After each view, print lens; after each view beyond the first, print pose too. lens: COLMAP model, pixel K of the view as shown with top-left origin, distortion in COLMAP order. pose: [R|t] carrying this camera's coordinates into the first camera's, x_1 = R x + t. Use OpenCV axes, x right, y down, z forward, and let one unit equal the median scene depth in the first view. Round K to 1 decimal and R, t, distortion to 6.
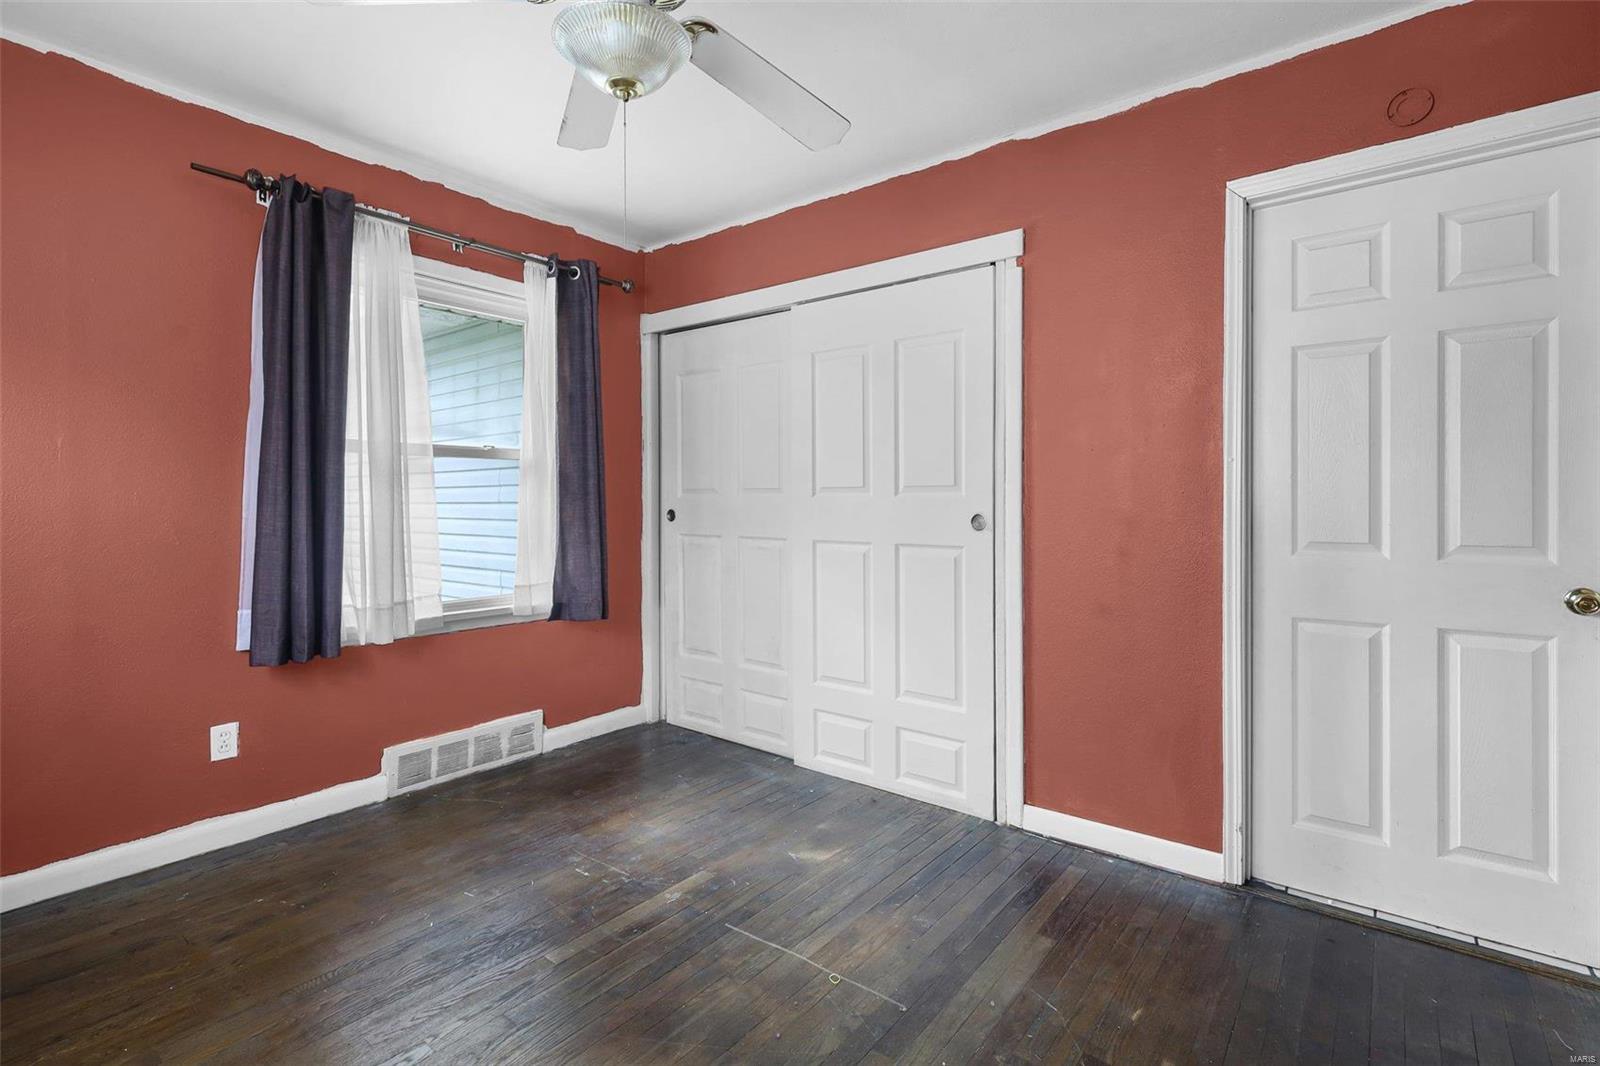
lens RADIAL K [[739.9, 0, 797.2], [0, 739.9, 515.9], [0, 0, 1]] dist [0.001776, 0.000197]
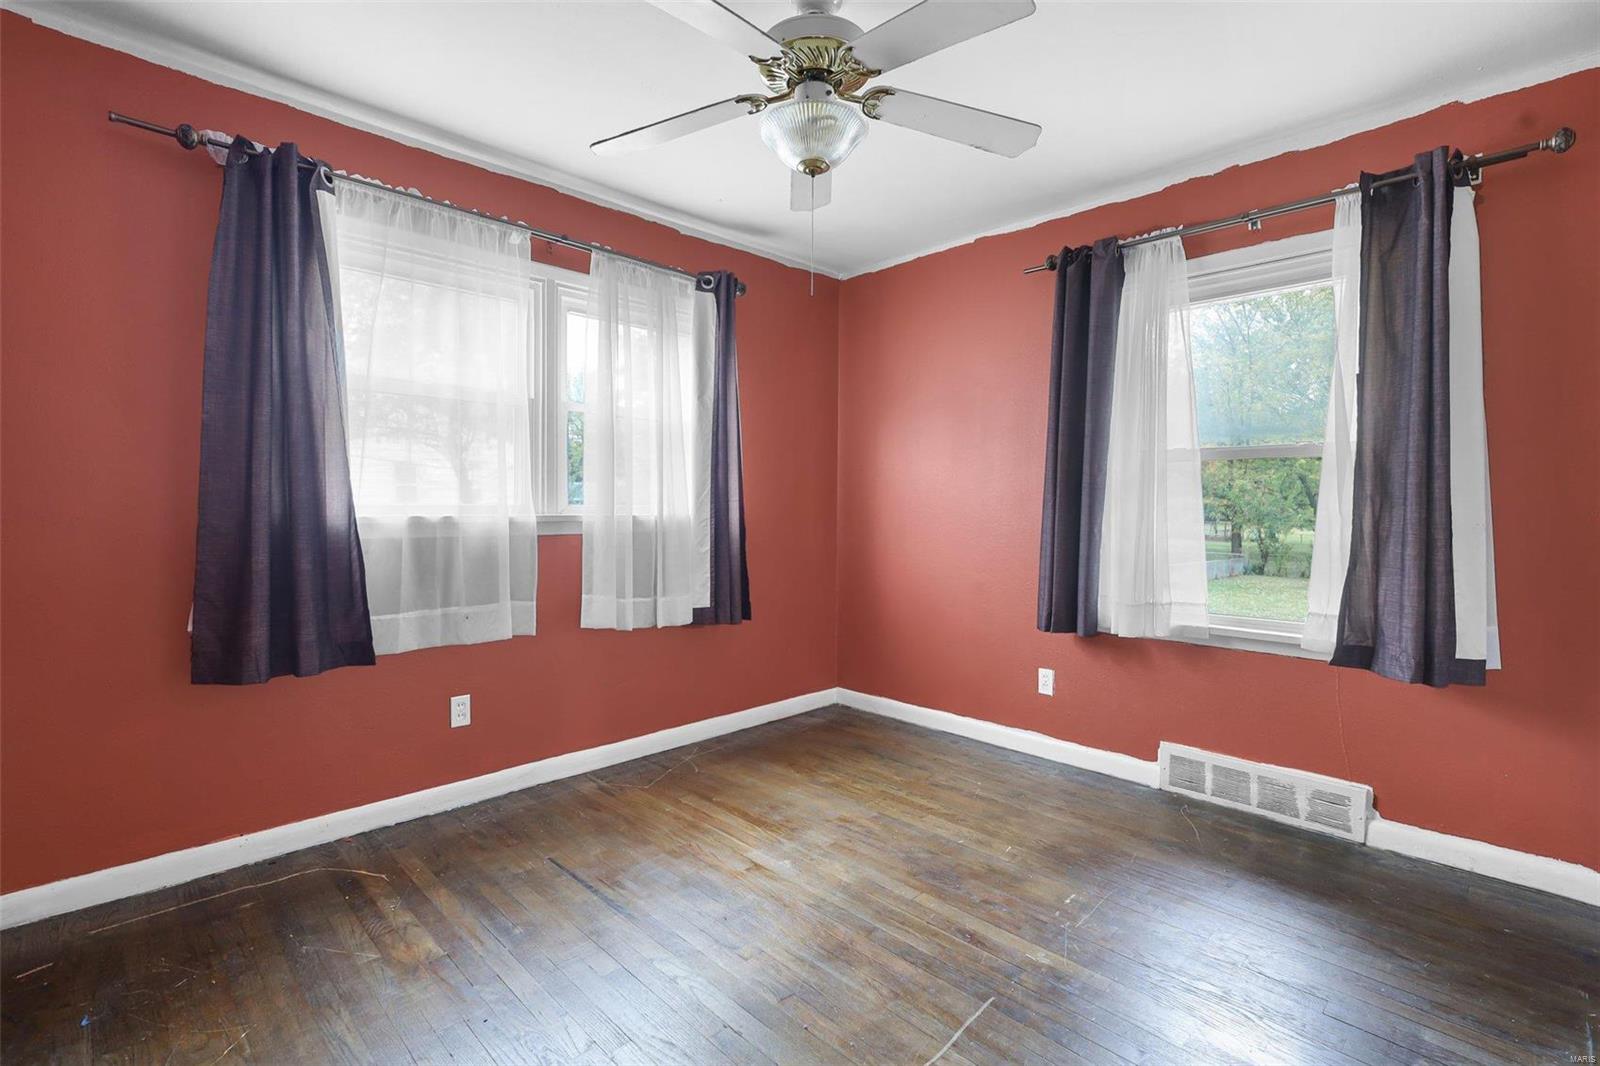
lens RADIAL K [[737.0, 0, 801.1], [0, 737.0, 526.6], [0, 0, 1]] dist [-0.000872, 0.000438]
pose [[-0.120028, 0.029095, -0.992344, 0.526597], [-0.025212, 0.999159, 0.032344, -0.011961], [0.992450, 0.028901, -0.119193, 0.595162]]
